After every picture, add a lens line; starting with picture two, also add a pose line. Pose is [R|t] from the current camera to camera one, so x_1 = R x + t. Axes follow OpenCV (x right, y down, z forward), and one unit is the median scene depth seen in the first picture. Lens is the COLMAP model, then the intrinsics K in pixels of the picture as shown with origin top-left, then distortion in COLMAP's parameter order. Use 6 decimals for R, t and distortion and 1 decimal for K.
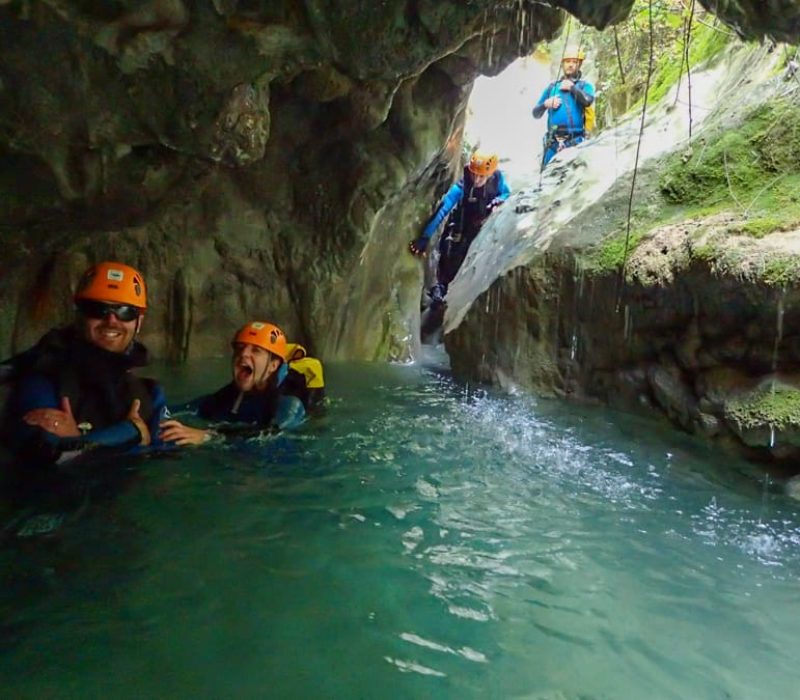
lens RADIAL K [[701.8, 0, 396.8], [0, 701.8, 344.6], [0, 0, 1]] dist [-0.005483, -0.028751]
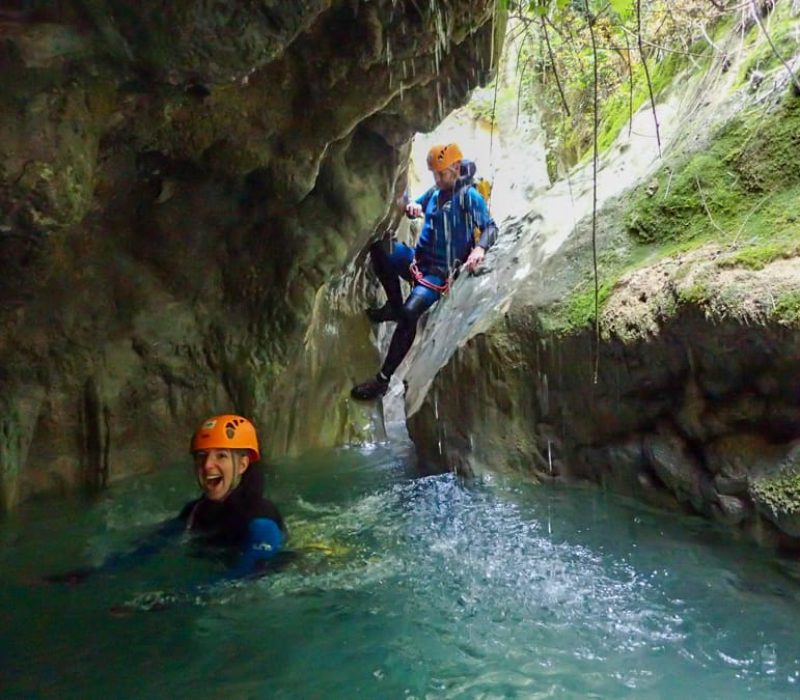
lens RADIAL K [[701.8, 0, 396.8], [0, 701.8, 344.6], [0, 0, 1]] dist [-0.005483, -0.028751]
pose [[0.994258, -0.102136, 0.031919, 0.046527], [0.105032, 0.988526, -0.108561, -0.015517], [-0.020465, 0.111290, 0.993577, 0.145751]]
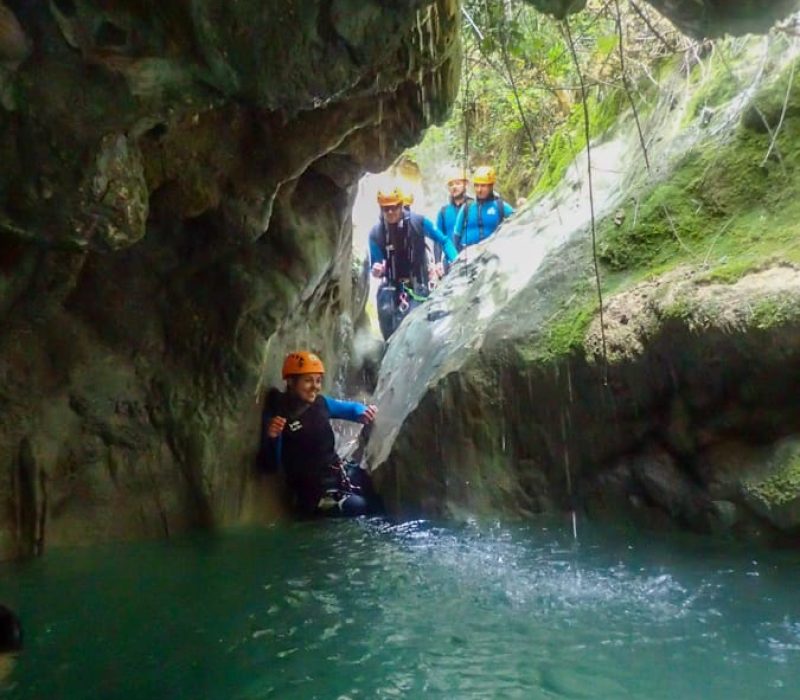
lens RADIAL K [[801.7, 0, 401.5], [0, 801.7, 332.7], [0, 0, 1]] dist [-0.010495, -0.003552]
pose [[0.977984, -0.131623, 0.161935, -0.034908], [0.162845, 0.966622, -0.197798, 0.023929], [-0.130495, 0.219814, 0.966774, 0.072066]]
